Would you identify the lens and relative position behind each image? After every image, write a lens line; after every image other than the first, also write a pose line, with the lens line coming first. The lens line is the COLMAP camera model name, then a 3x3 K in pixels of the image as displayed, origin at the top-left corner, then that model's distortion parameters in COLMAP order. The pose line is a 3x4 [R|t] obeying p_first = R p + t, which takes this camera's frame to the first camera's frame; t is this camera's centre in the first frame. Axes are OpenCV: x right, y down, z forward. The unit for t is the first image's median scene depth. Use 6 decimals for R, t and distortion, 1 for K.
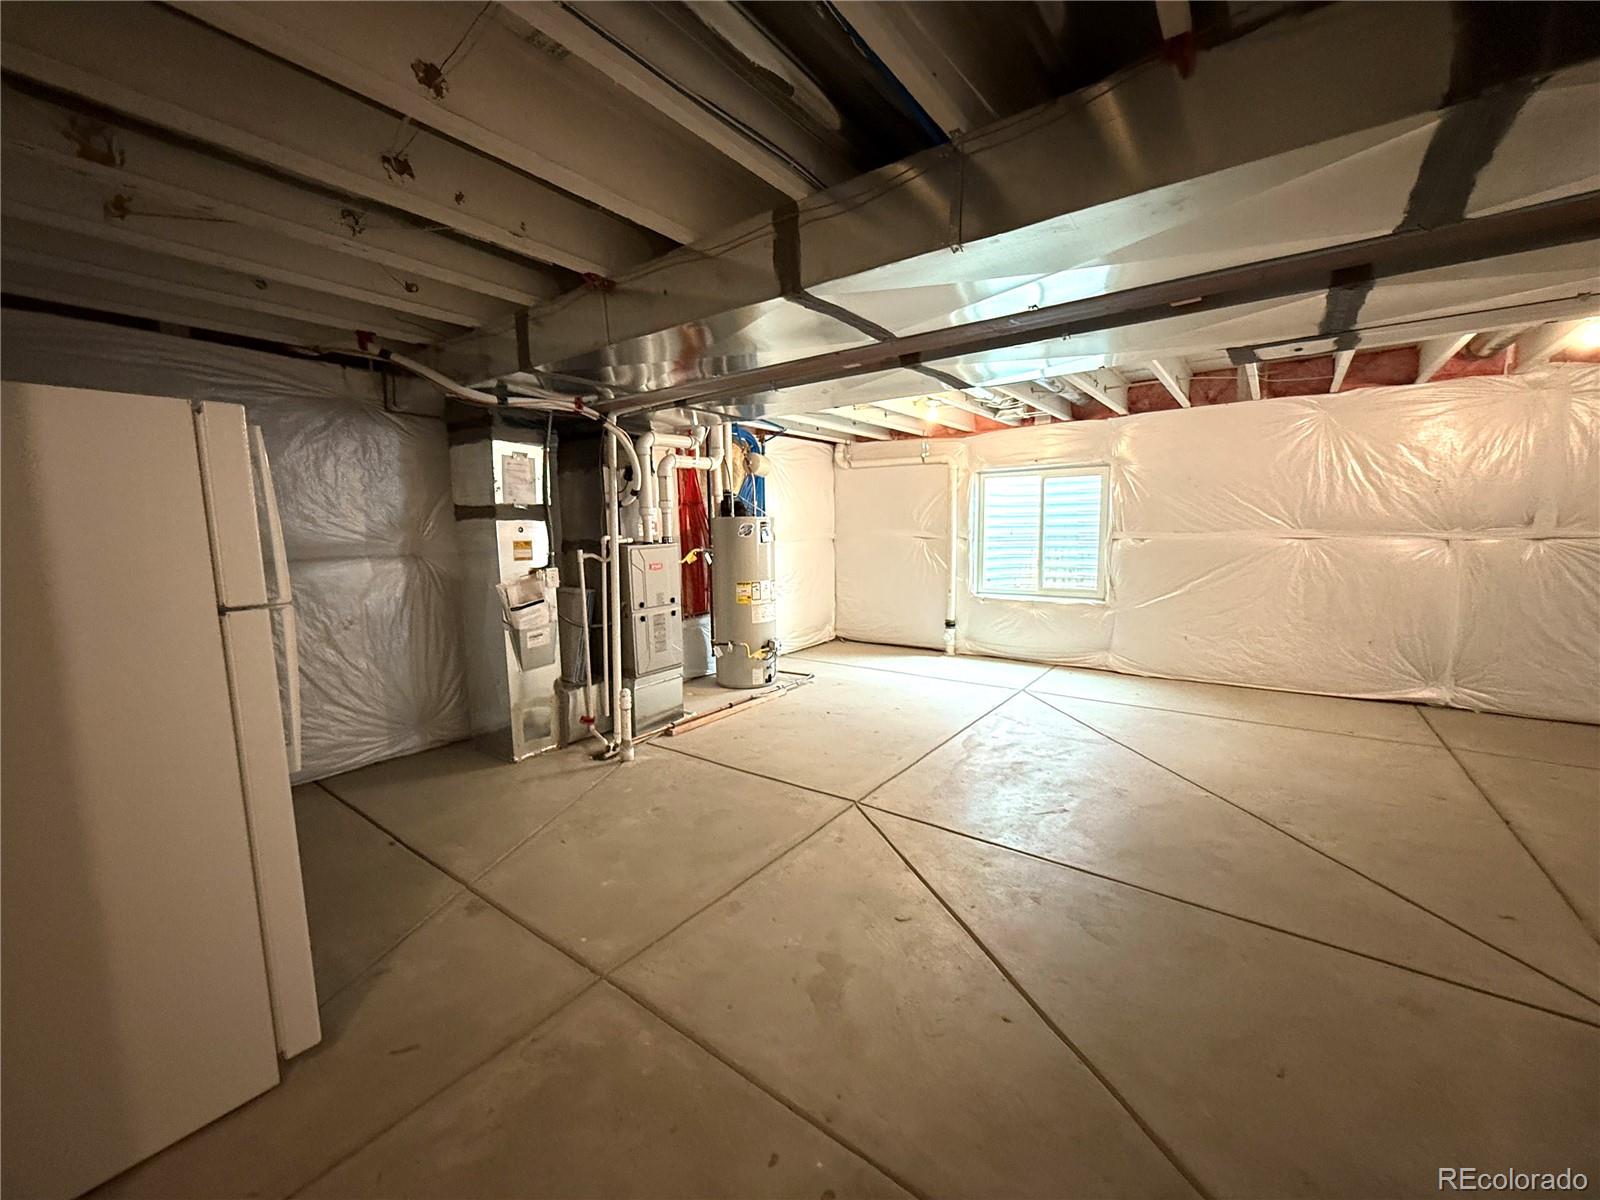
lens RADIAL K [[638.3, 0, 804.9], [0, 638.3, 602.4], [0, 0, 1]] dist [0.000434, -0.000230]
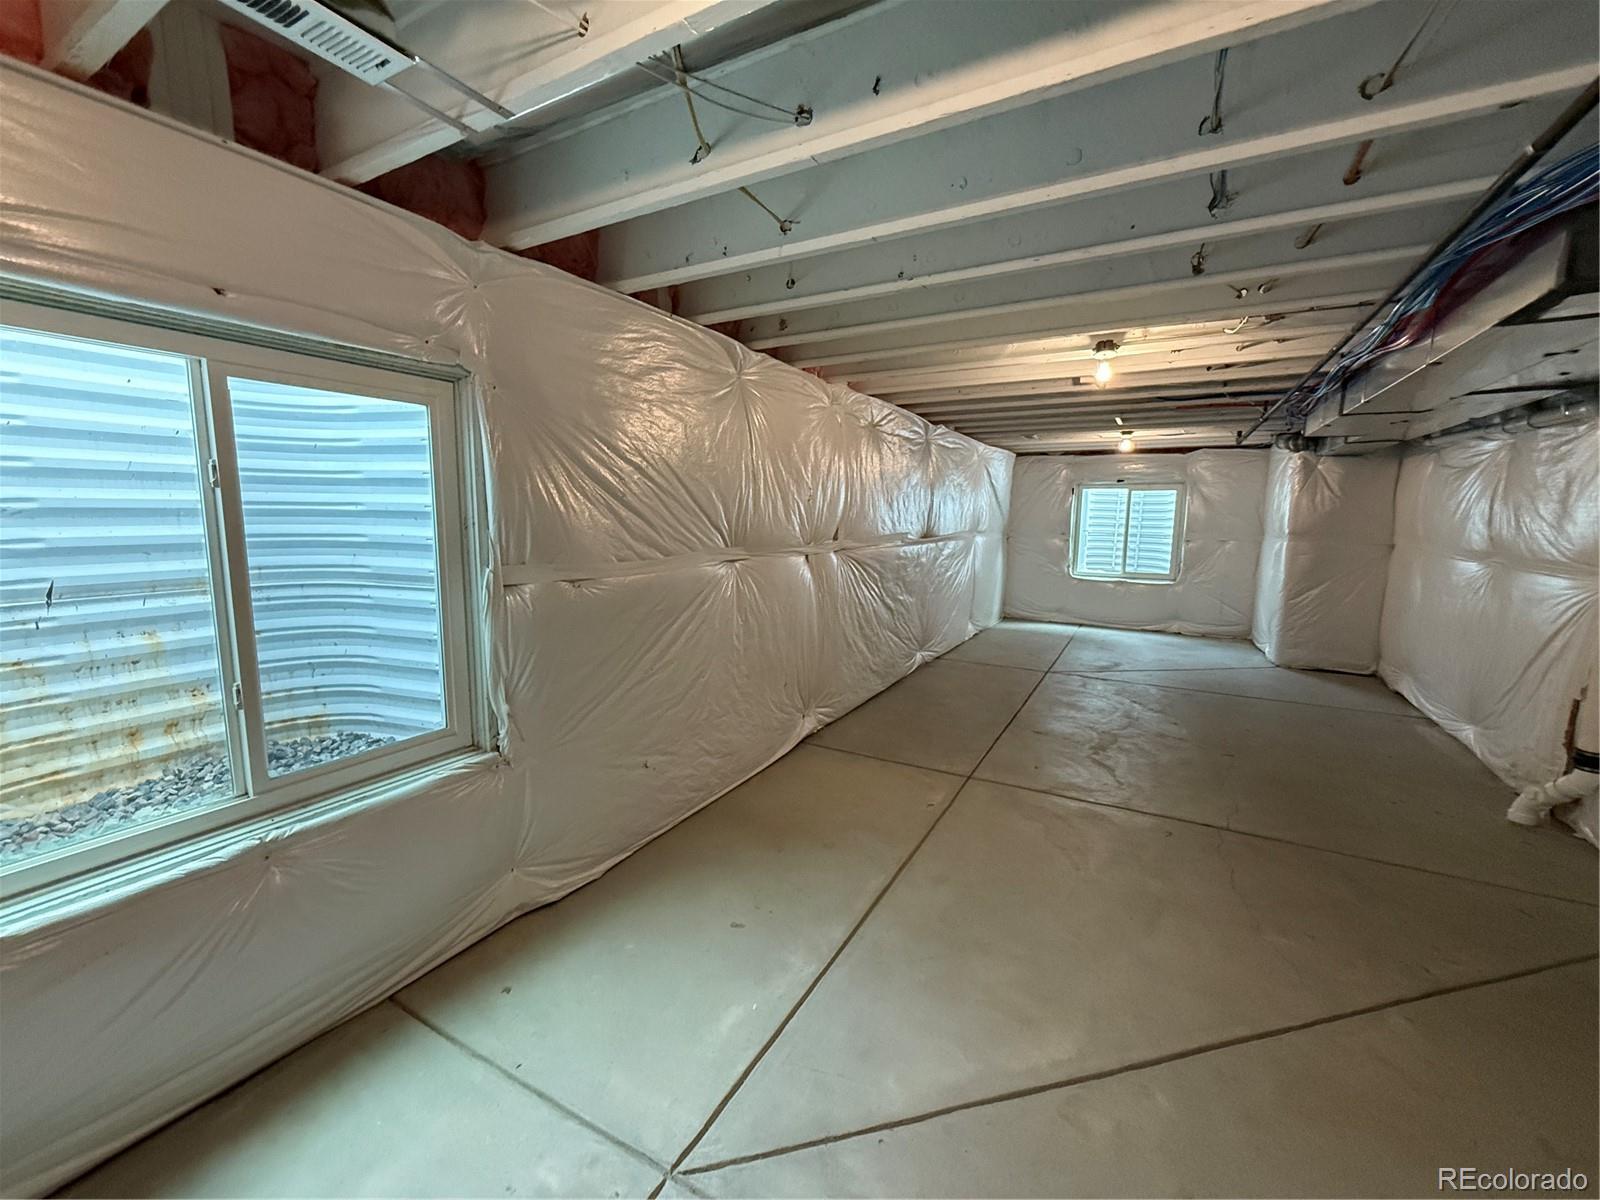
lens RADIAL K [[638.3, 0, 807.2], [0, 638.3, 597.1], [0, 0, 1]] dist [0.000434, -0.000230]
pose [[-0.136385, -0.121152, 0.983220, 0.127823], [0.104665, 0.985177, 0.135912, -0.173011], [-0.985111, 0.121445, -0.121683, 1.199591]]
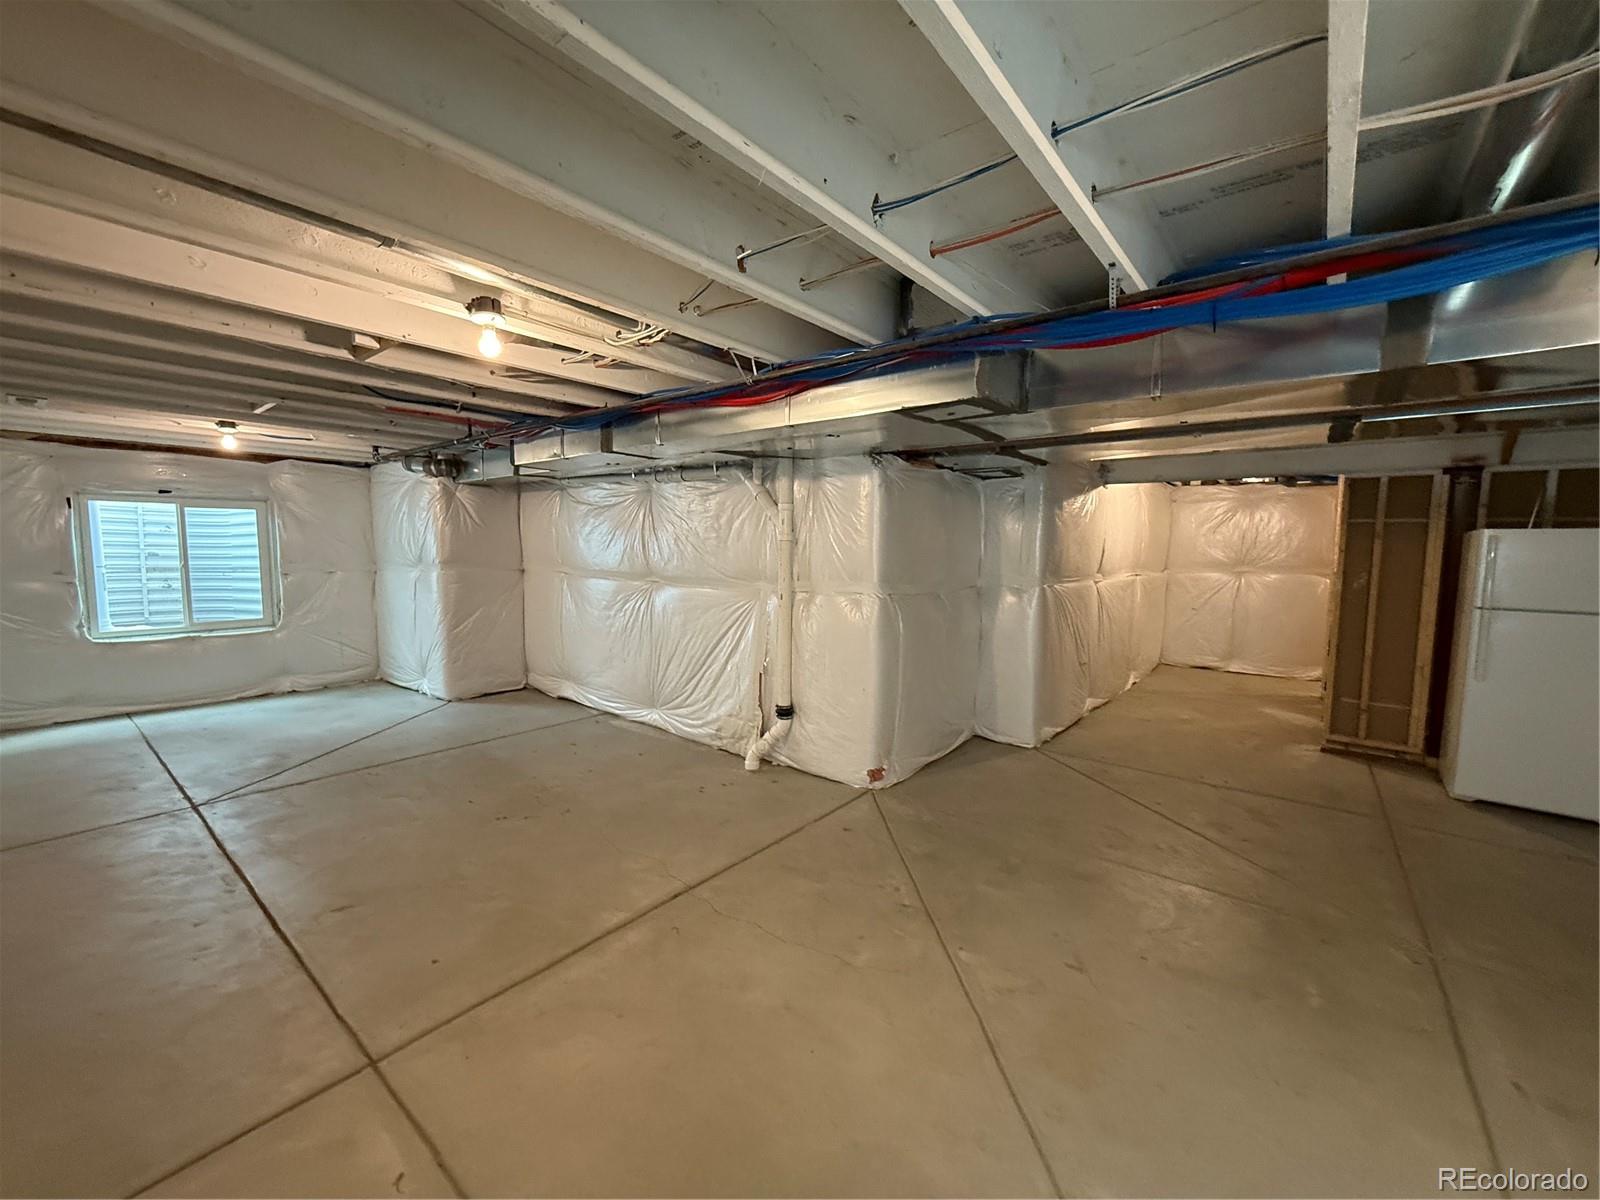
lens RADIAL K [[638.3, 0, 807.7], [0, 638.3, 597.9], [0, 0, 1]] dist [0.000434, -0.000230]
pose [[-0.999196, -0.002539, 0.040019, 0.579555], [0.005409, 0.980339, 0.197248, -0.196074], [-0.039733, 0.197306, -0.979536, 1.264924]]
